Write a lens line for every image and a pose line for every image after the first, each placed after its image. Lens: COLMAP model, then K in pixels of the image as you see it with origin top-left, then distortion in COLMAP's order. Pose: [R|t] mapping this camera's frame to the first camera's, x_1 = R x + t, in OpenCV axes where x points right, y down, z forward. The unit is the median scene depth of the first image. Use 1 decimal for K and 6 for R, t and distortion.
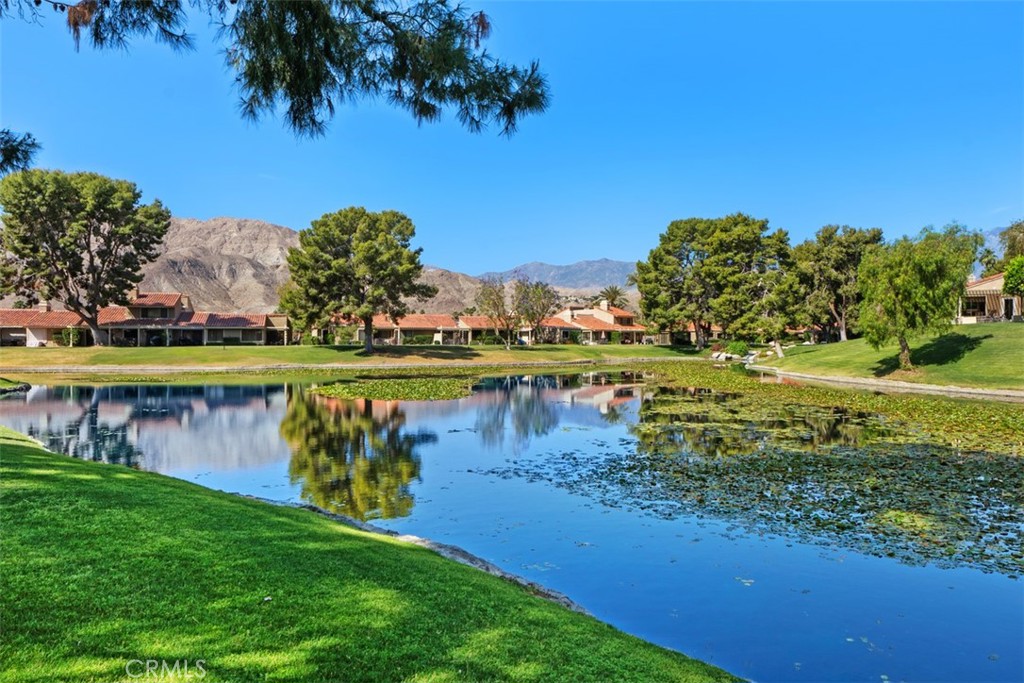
lens RADIAL K [[722.0, 0, 519.6], [0, 722.0, 354.1], [0, 0, 1]] dist [-0.009703, 0.007448]
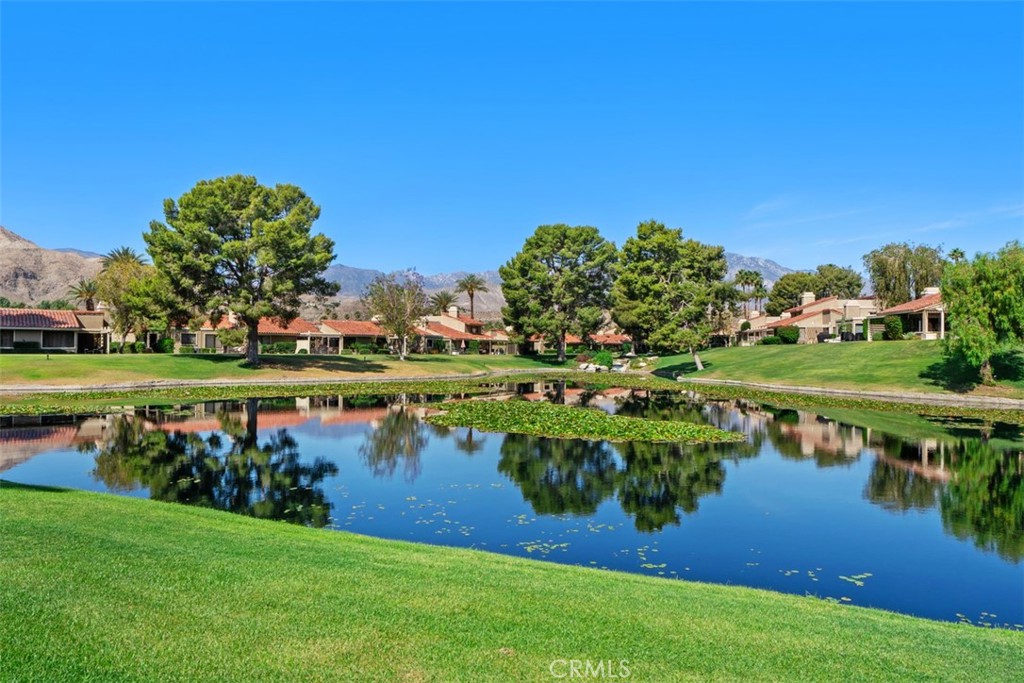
lens RADIAL K [[722.0, 0, 519.6], [0, 722.0, 354.1], [0, 0, 1]] dist [-0.009703, 0.007448]
pose [[0.932184, 0.006646, 0.361924, -0.194107], [-0.002400, 0.999923, -0.012180, -0.003359], [-0.361977, 0.010485, 0.932128, 0.148585]]
